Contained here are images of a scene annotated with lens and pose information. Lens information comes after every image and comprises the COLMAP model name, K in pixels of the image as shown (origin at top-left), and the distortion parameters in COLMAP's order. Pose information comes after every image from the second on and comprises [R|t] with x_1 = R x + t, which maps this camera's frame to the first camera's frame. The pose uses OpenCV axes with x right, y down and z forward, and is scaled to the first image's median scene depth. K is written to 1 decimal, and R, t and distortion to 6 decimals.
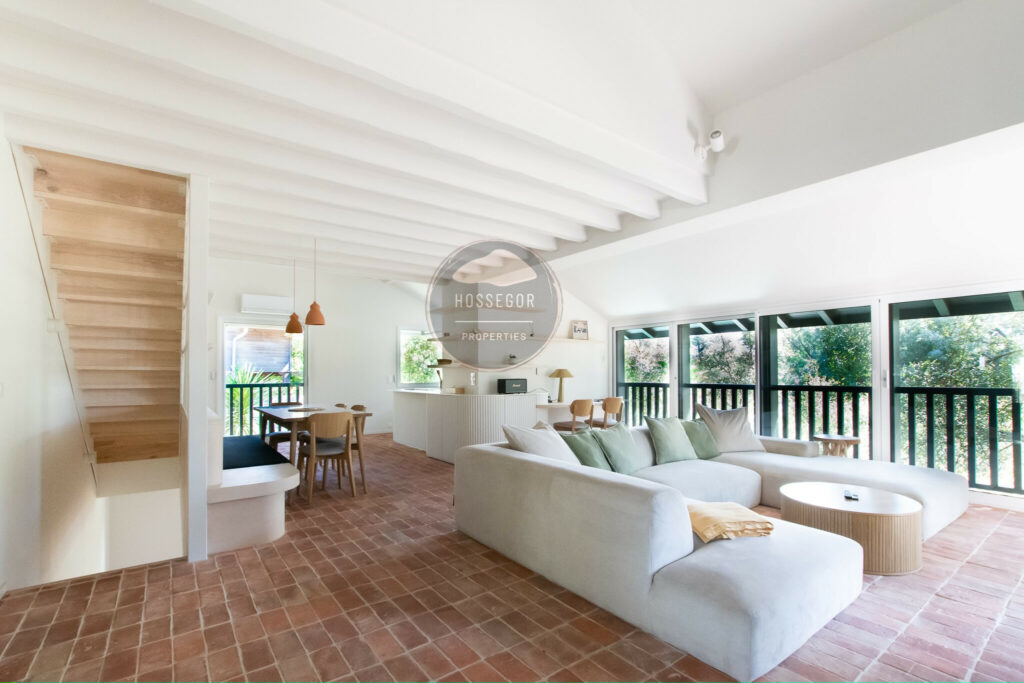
lens RADIAL K [[461.1, 0, 511.1], [0, 461.1, 367.4], [0, 0, 1]] dist [-0.001845, -0.000097]
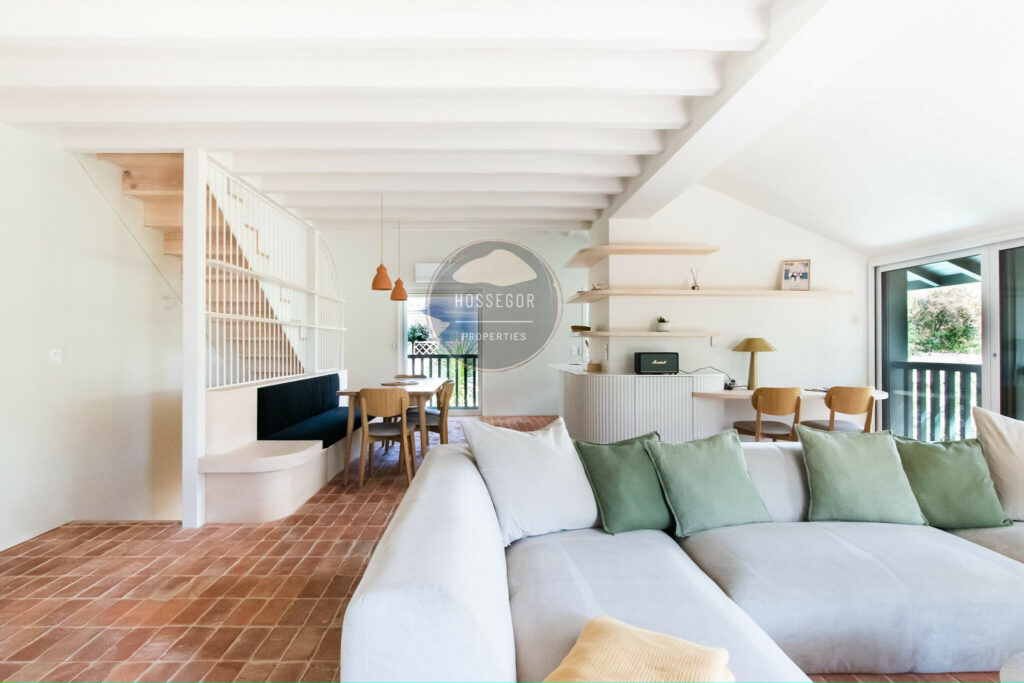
lens RADIAL K [[523.2, 0, 512.0], [0, 523.2, 341.5], [0, 0, 1]] dist [-0.005739, -0.000118]
pose [[0.814379, -0.000200, -0.580333, 0.476006], [0.004454, 0.999973, 0.005906, 0.004476], [0.580316, -0.007395, 0.814358, 0.398288]]
